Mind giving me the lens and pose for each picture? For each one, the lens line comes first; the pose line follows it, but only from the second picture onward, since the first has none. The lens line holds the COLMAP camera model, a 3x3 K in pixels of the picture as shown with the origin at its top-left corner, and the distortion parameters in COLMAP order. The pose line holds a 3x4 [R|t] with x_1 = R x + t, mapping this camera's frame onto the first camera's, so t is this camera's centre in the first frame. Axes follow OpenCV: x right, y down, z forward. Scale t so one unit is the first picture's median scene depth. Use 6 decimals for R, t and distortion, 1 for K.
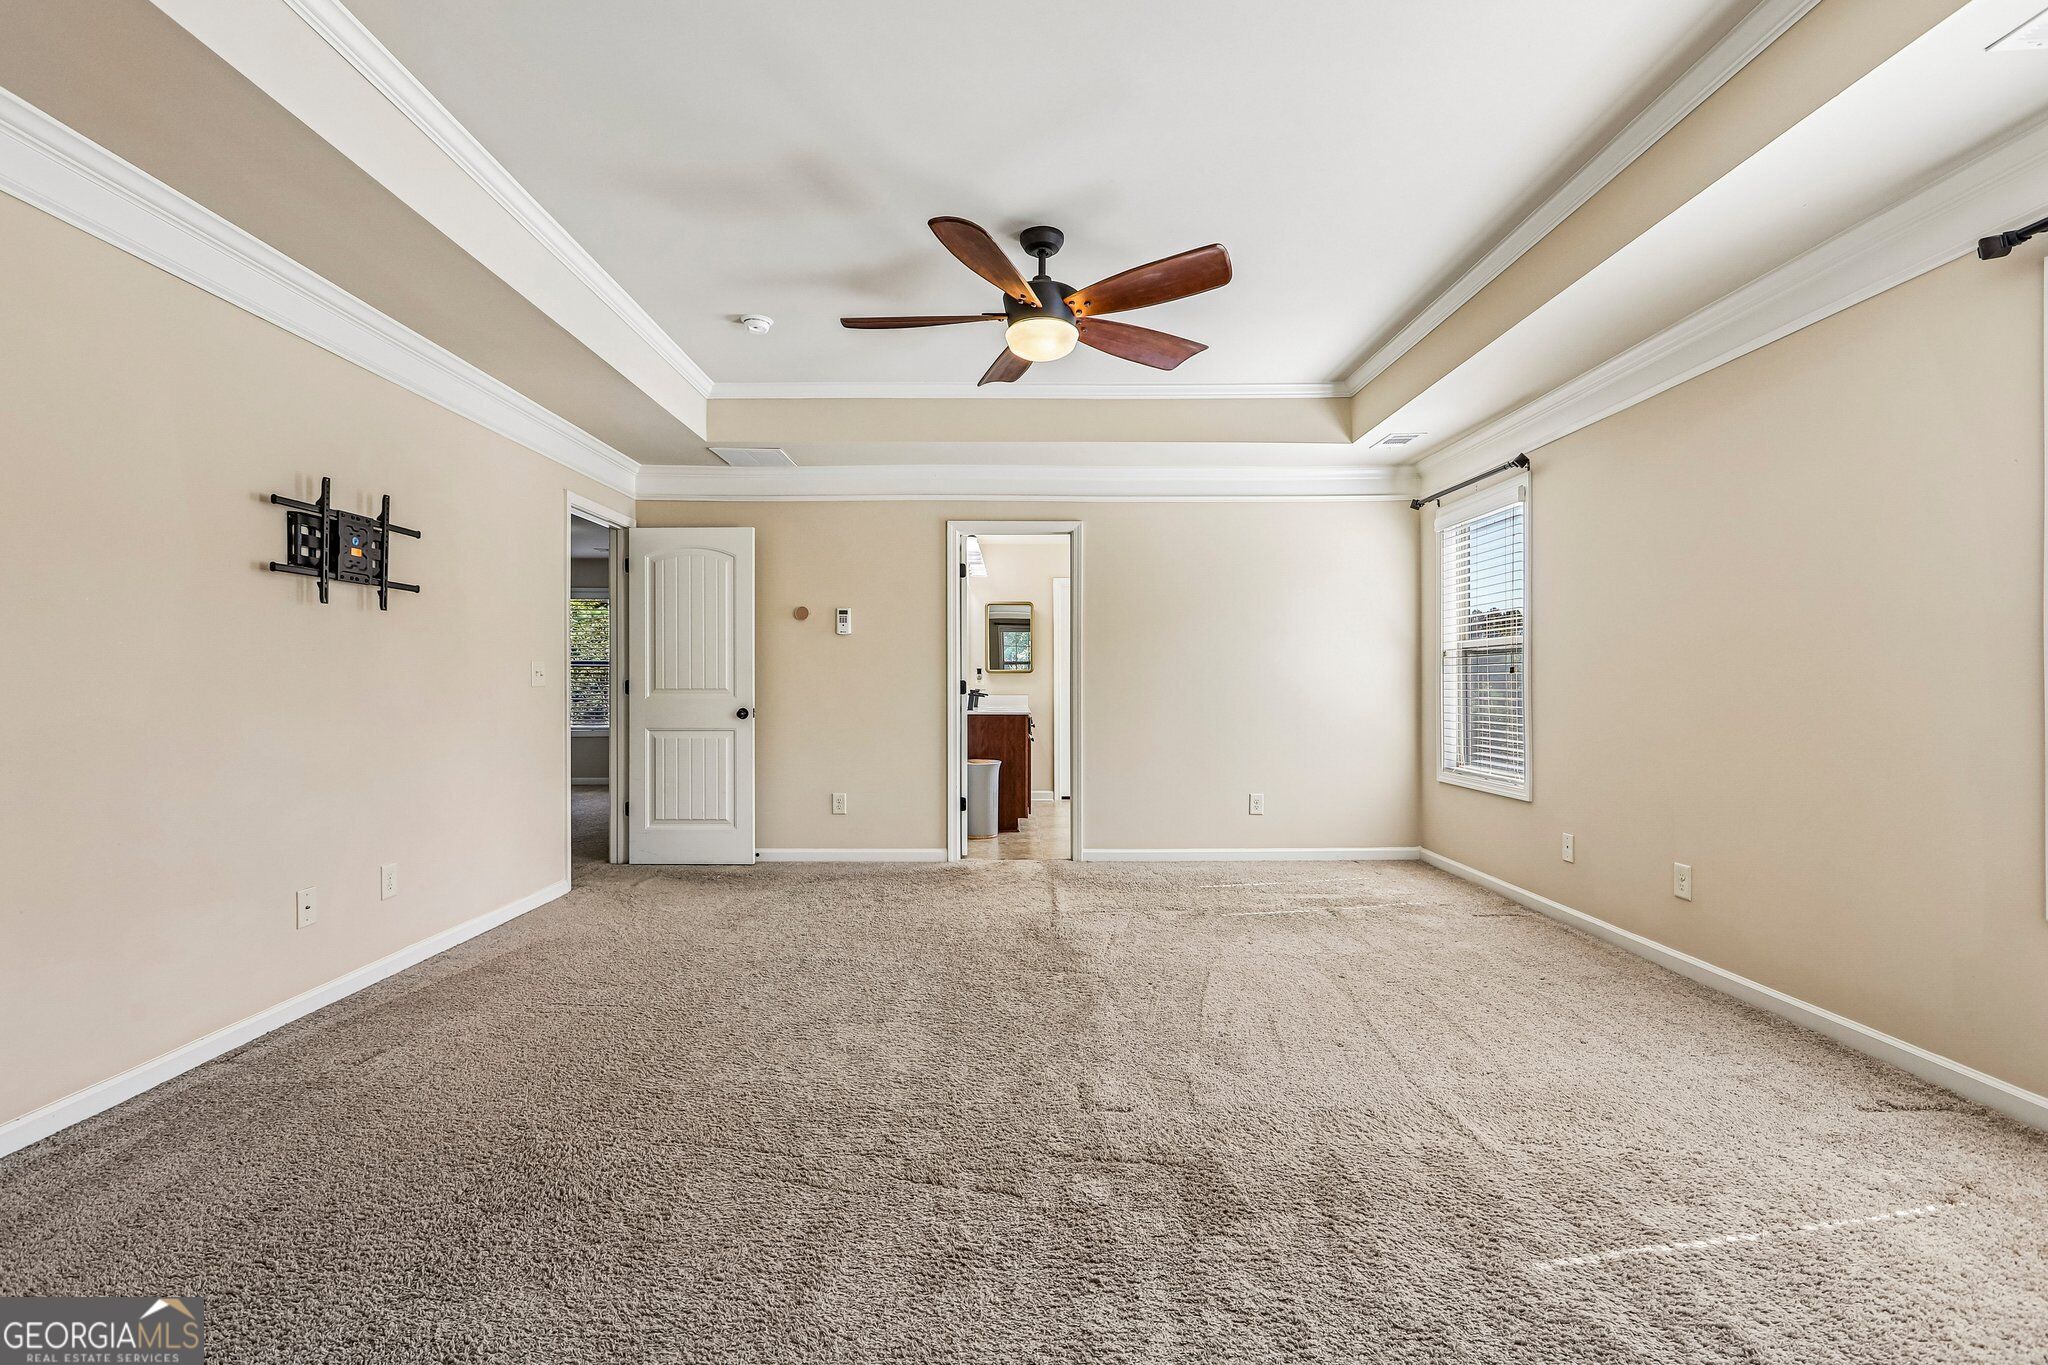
lens RADIAL K [[956.3, 0, 1016.7], [0, 956.3, 682.6], [0, 0, 1]] dist [0.006028, 0.001173]
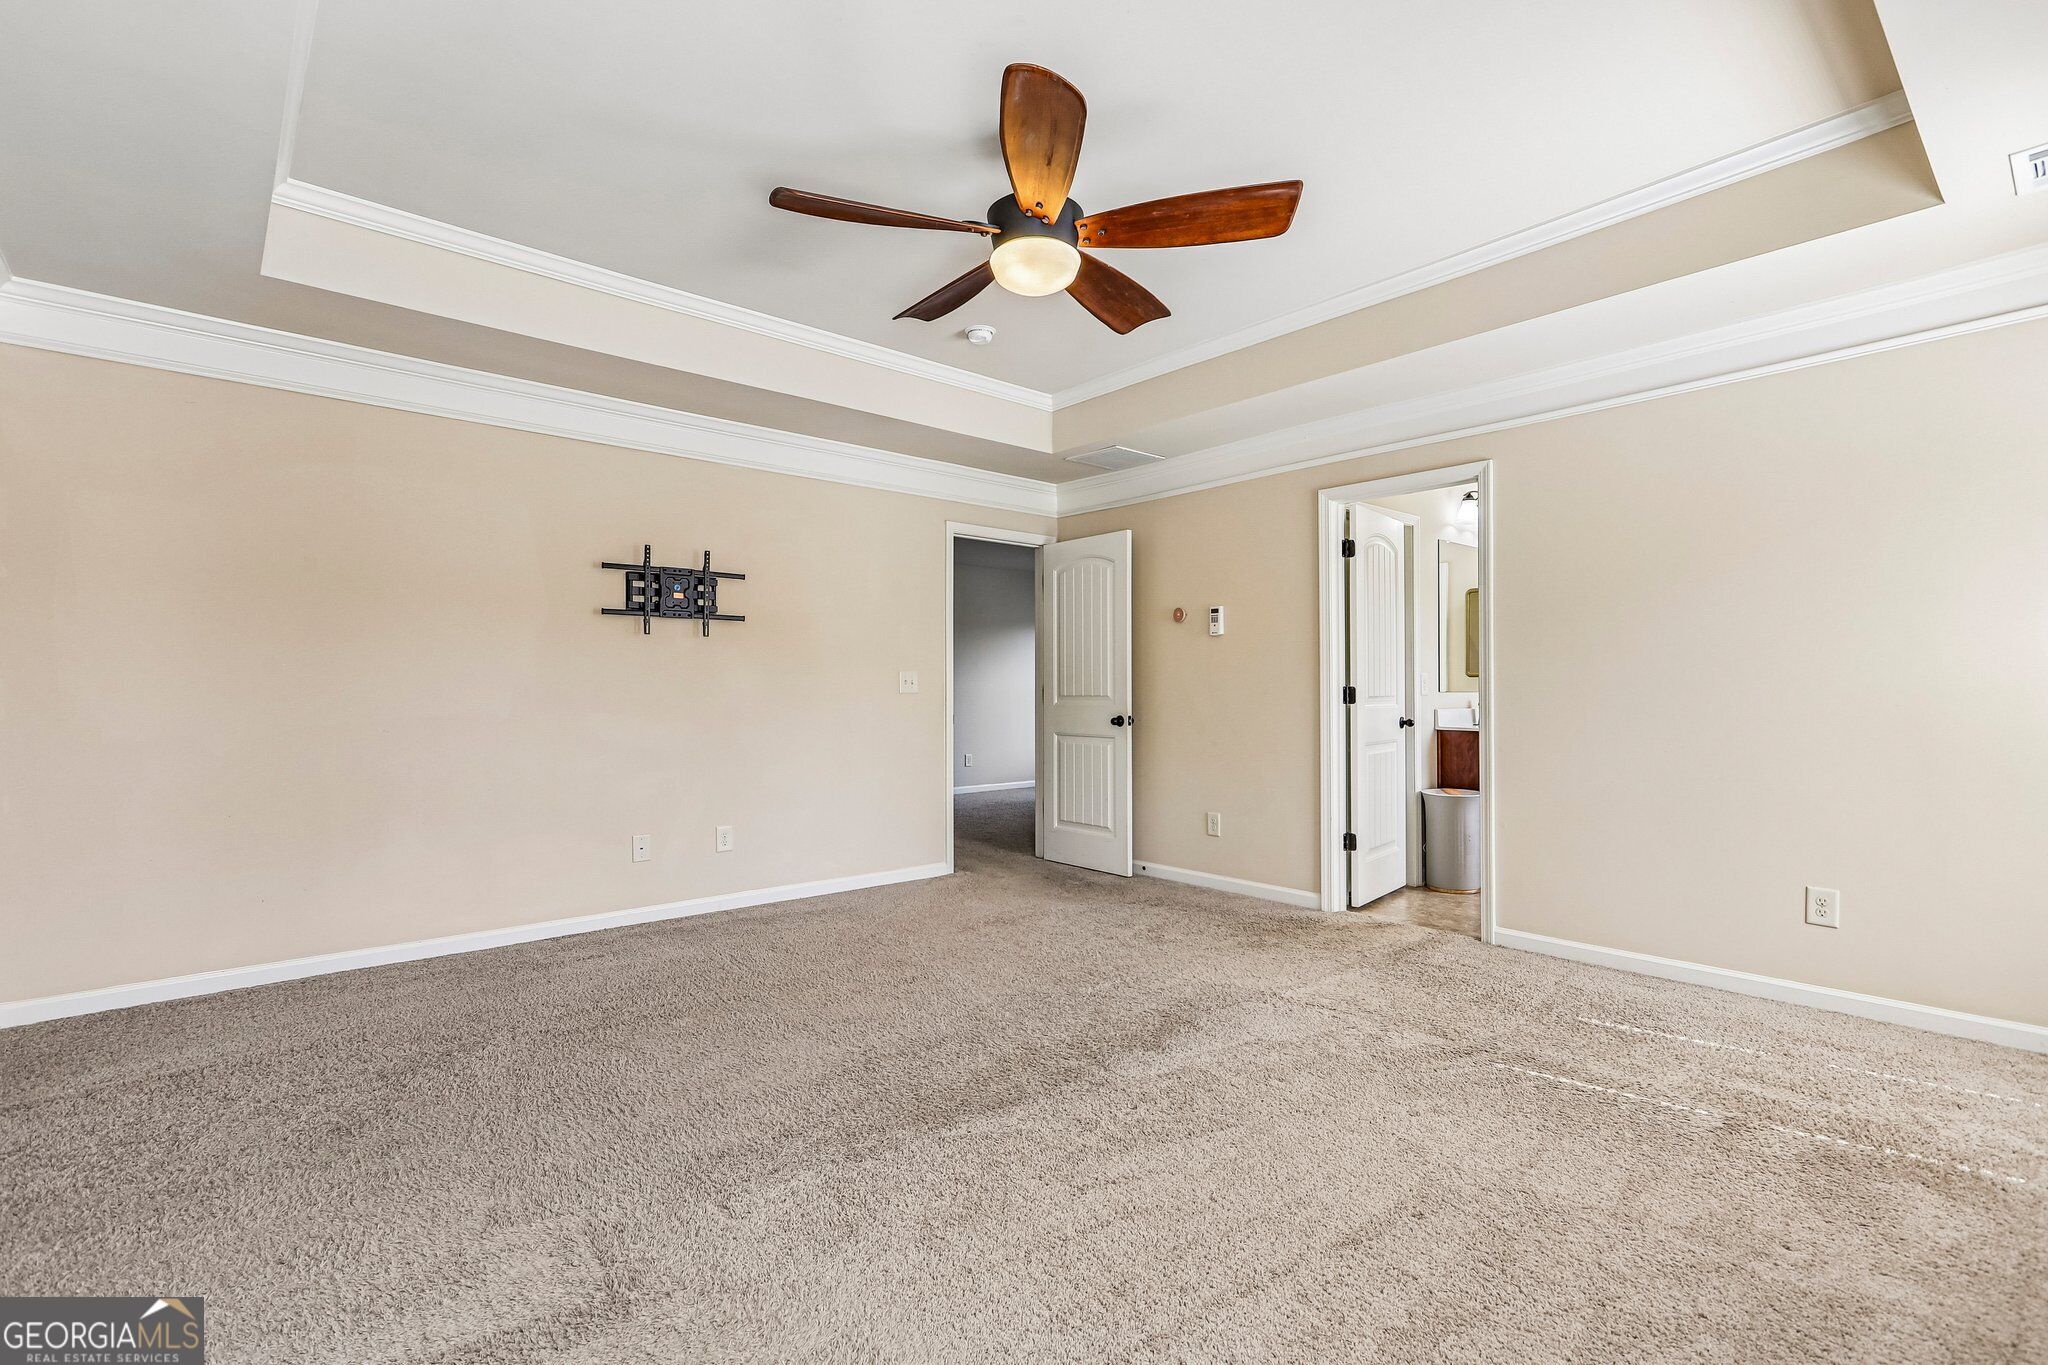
lens RADIAL K [[956.3, 0, 1036.3], [0, 956.3, 678.6], [0, 0, 1]] dist [0.006028, 0.001173]
pose [[0.637259, -0.010056, -0.770584, 0.437715], [0.001709, 0.999931, -0.011636, 0.000180], [0.770648, 0.006098, 0.637232, 0.325715]]
